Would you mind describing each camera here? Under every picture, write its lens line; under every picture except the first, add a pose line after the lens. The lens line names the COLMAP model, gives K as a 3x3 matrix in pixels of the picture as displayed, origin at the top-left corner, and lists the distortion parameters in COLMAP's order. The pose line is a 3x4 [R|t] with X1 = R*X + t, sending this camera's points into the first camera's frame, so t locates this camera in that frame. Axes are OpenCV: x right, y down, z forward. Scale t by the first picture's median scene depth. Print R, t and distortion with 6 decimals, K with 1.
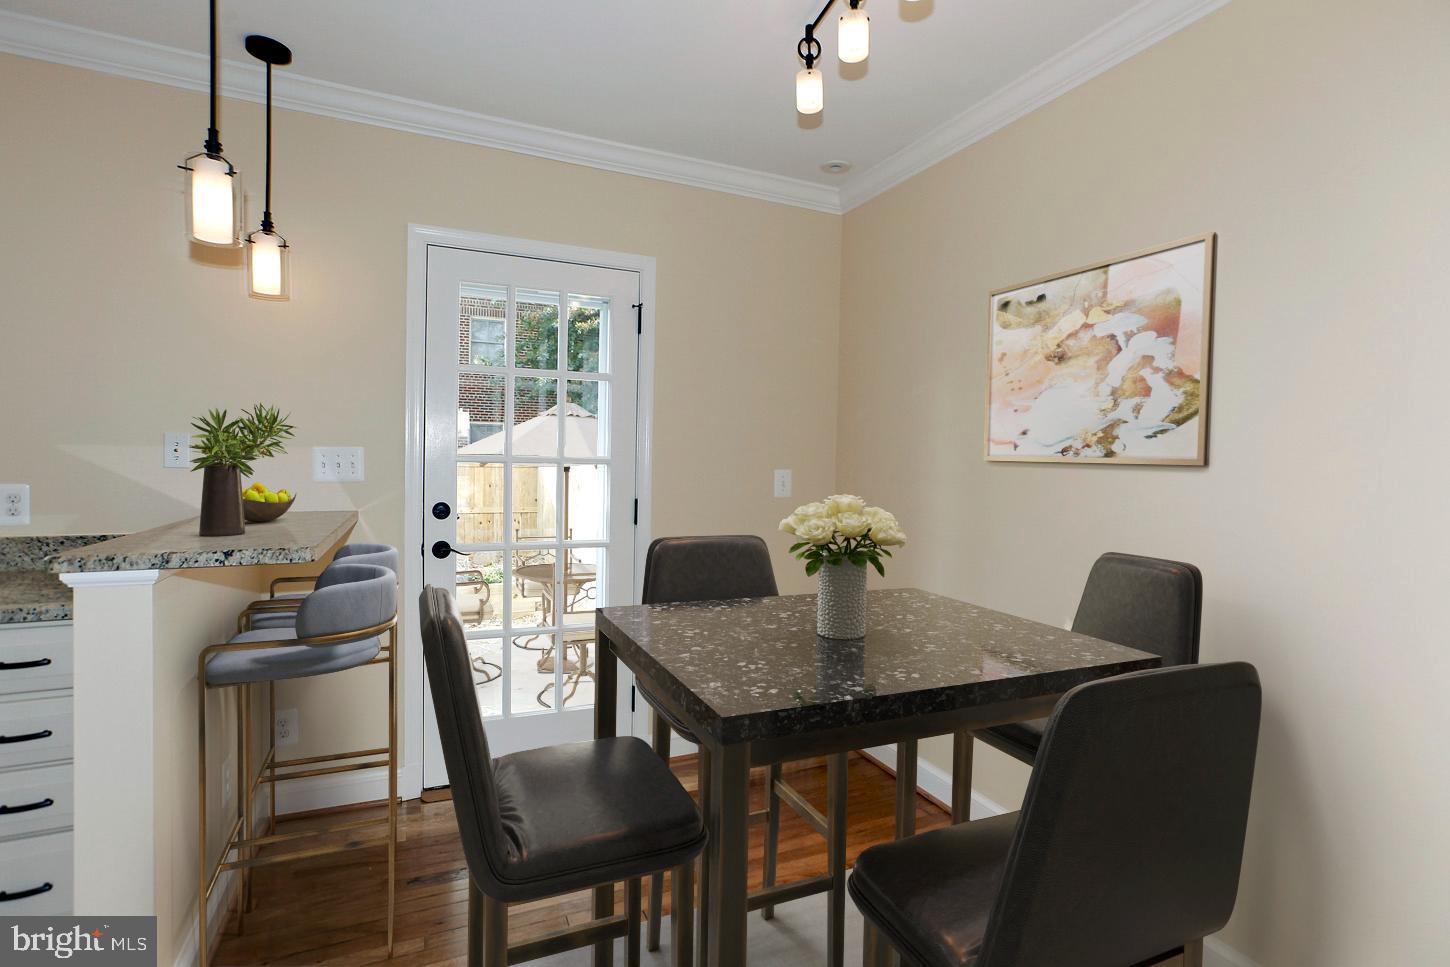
lens RADIAL K [[676.0, 0, 720.5], [0, 676.0, 476.4], [0, 0, 1]] dist [-0.040964, 0.021934]
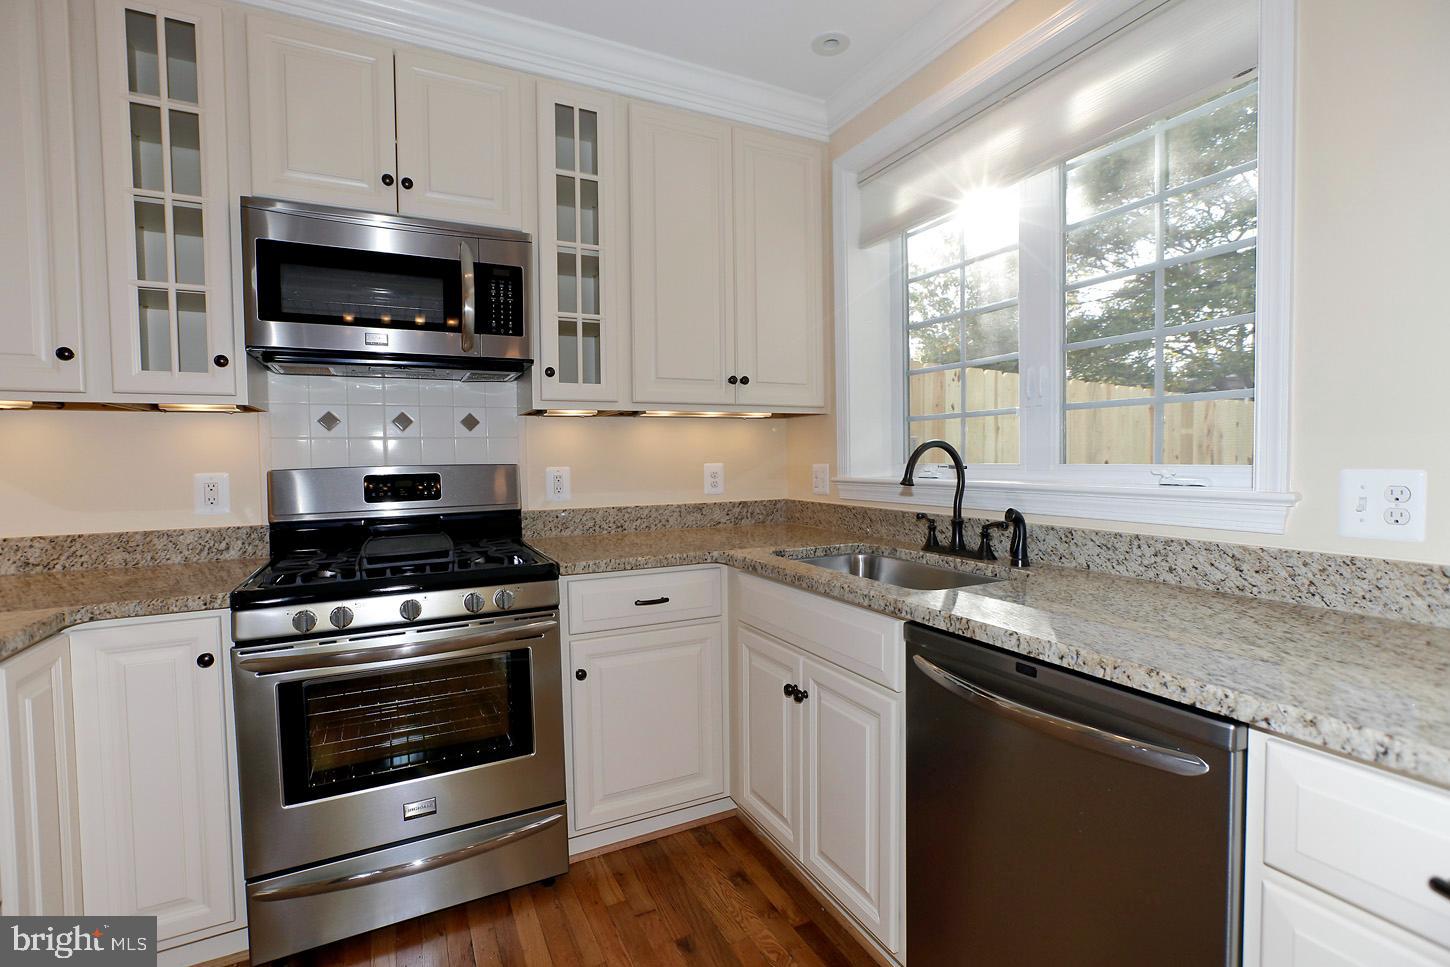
lens RADIAL K [[662.0, 0, 721.6], [0, 662.0, 481.2], [0, 0, 1]] dist [-0.042835, 0.021444]
pose [[0.051103, 0.019776, -0.998498, -0.519991], [-0.013430, 0.999727, 0.019113, 0.018191], [0.998603, 0.012434, 0.051355, 0.373053]]
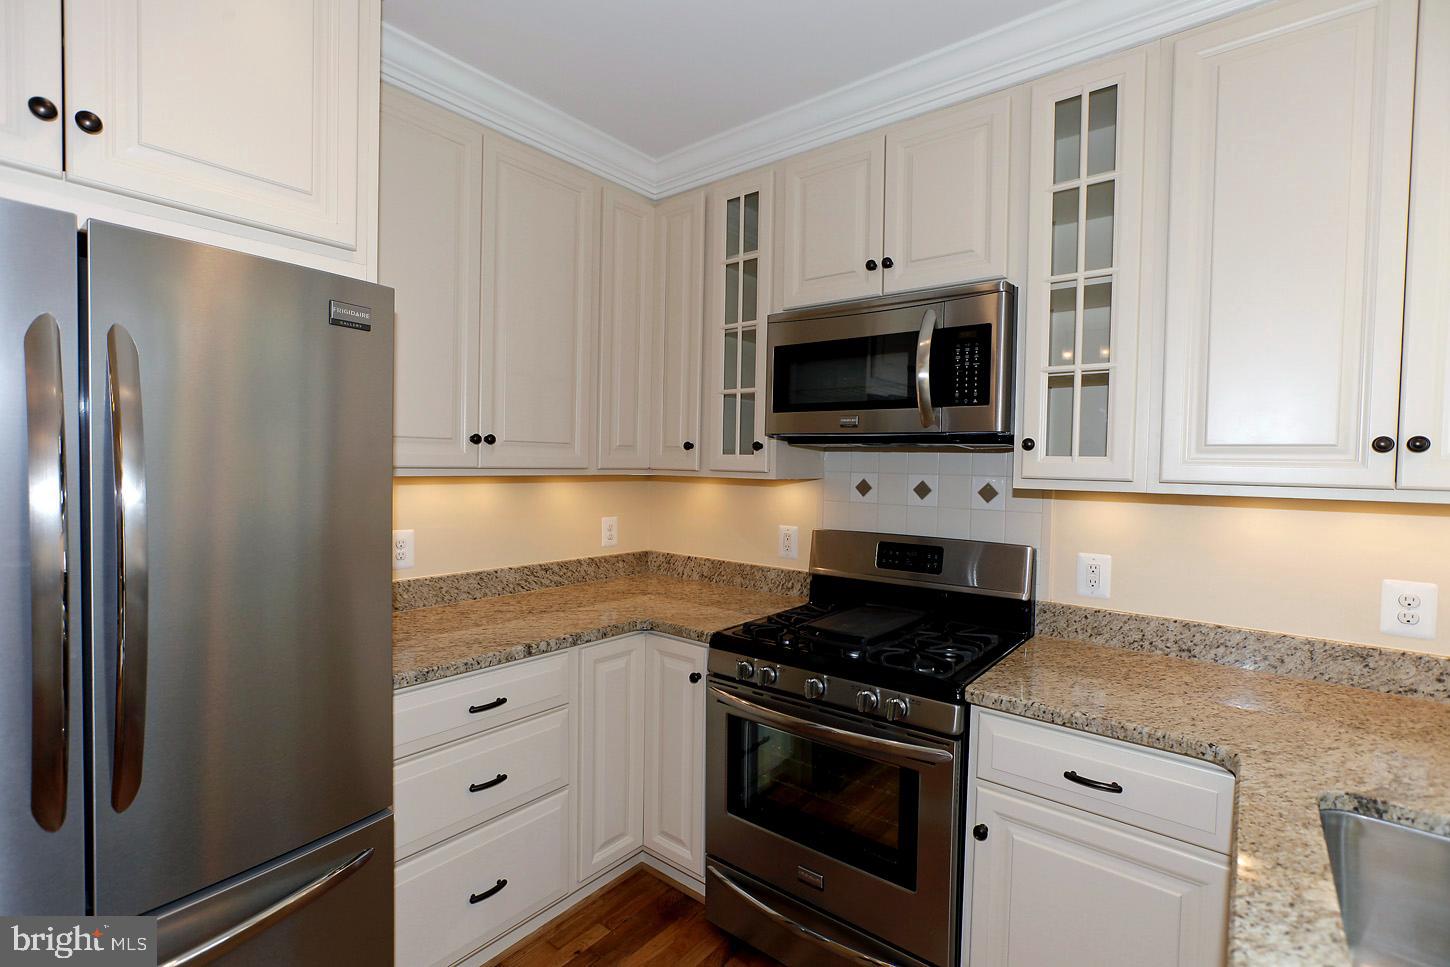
lens RADIAL K [[662.0, 0, 721.6], [0, 662.0, 481.2], [0, 0, 1]] dist [-0.042835, 0.021444]
pose [[-0.889404, -0.022643, -0.456560, -0.843539], [-0.047664, 0.997922, 0.043359, -0.098891], [0.454629, 0.060325, -0.888635, 0.715335]]
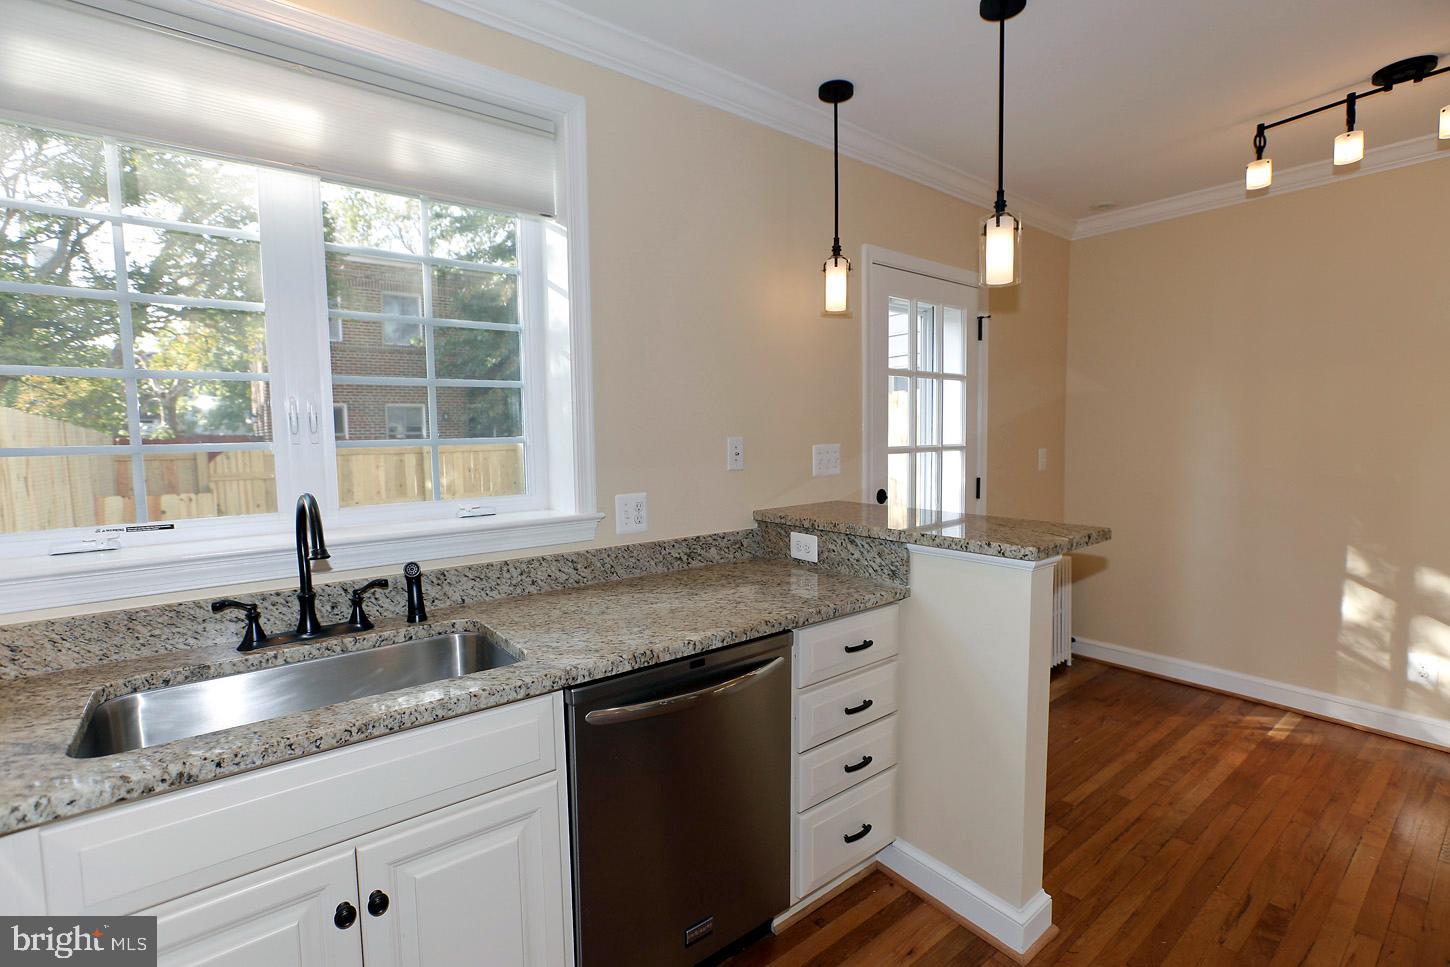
lens RADIAL K [[662.0, 0, 721.6], [0, 662.0, 481.2], [0, 0, 1]] dist [-0.042835, 0.021444]
pose [[0.970152, -0.050145, 0.237255, -1.162761], [0.038324, 0.997795, 0.054180, -0.057974], [-0.239449, -0.043470, 0.969935, -0.043507]]
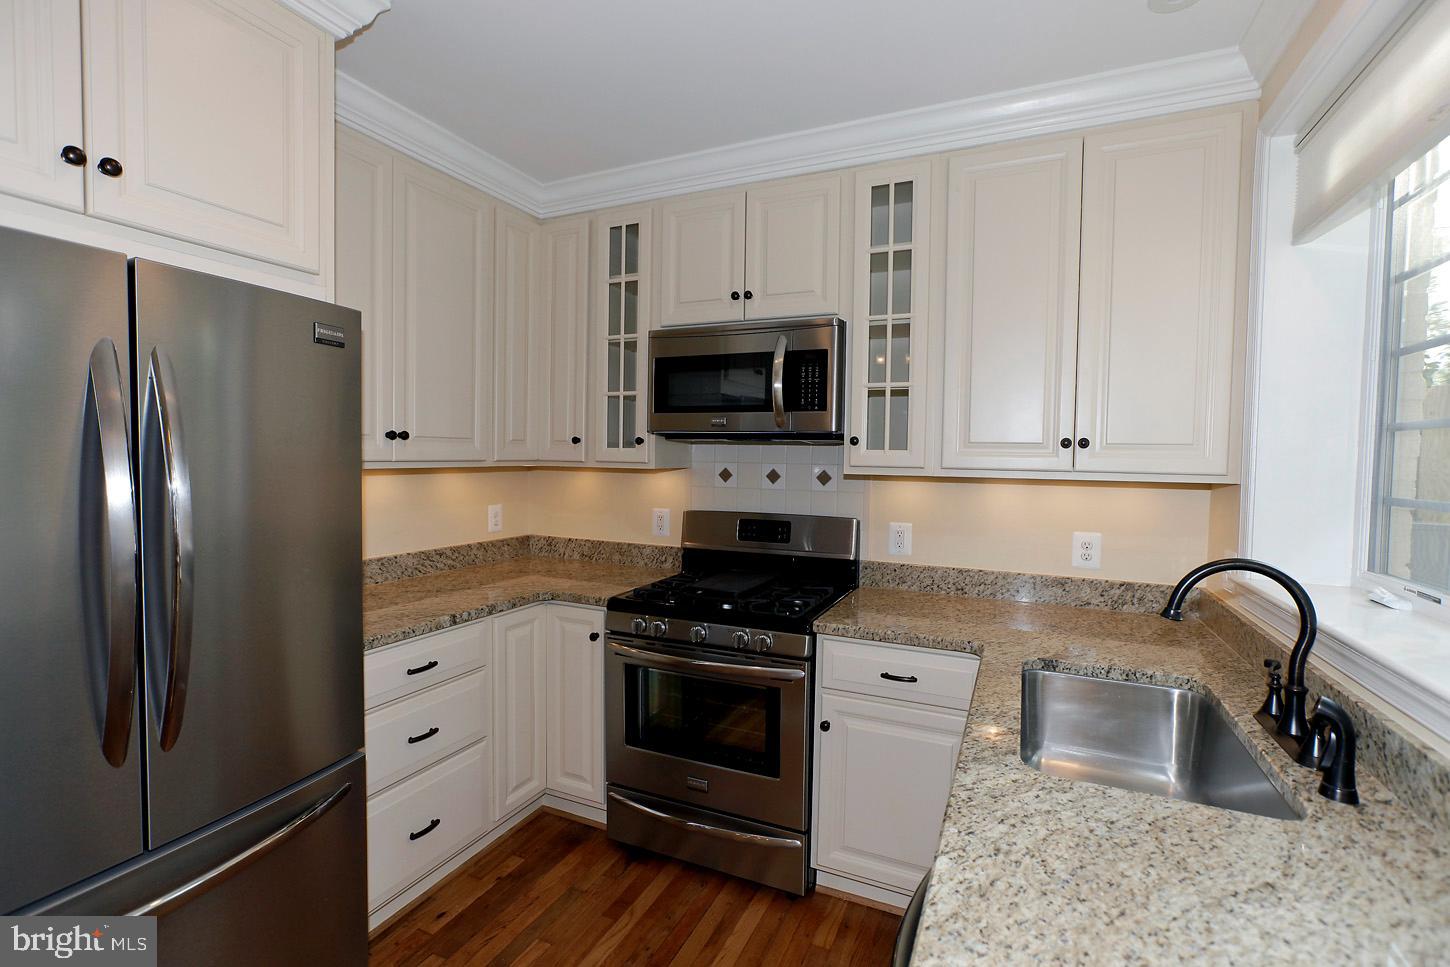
lens RADIAL K [[662.0, 0, 721.6], [0, 662.0, 481.2], [0, 0, 1]] dist [-0.042835, 0.021444]
pose [[-0.749379, -0.002530, -0.662136, -0.659803], [-0.046834, 0.997691, 0.049193, -0.104449], [0.660483, 0.067875, -0.747767, 0.843128]]
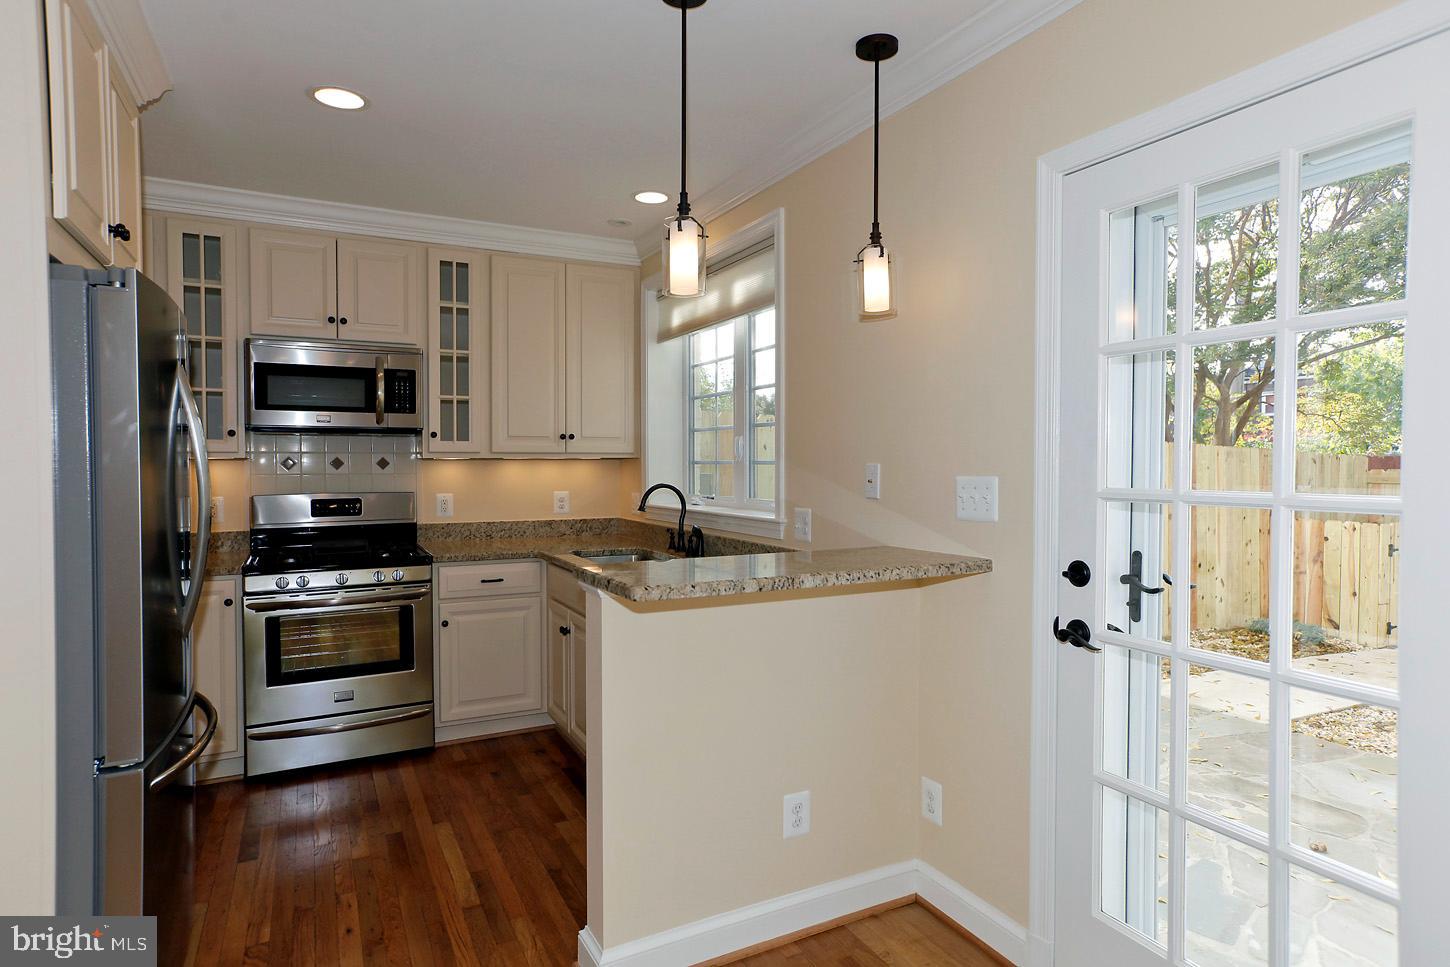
lens RADIAL K [[806.0, 0, 713.9], [0, 806.0, 477.2], [0, 0, 1]] dist [0.000403, 0.001127]
pose [[0.054705, -0.001135, -0.998502, 0.426870], [-0.024910, 0.999687, -0.002501, -0.037099], [0.998192, 0.025010, 0.054660, 0.730059]]
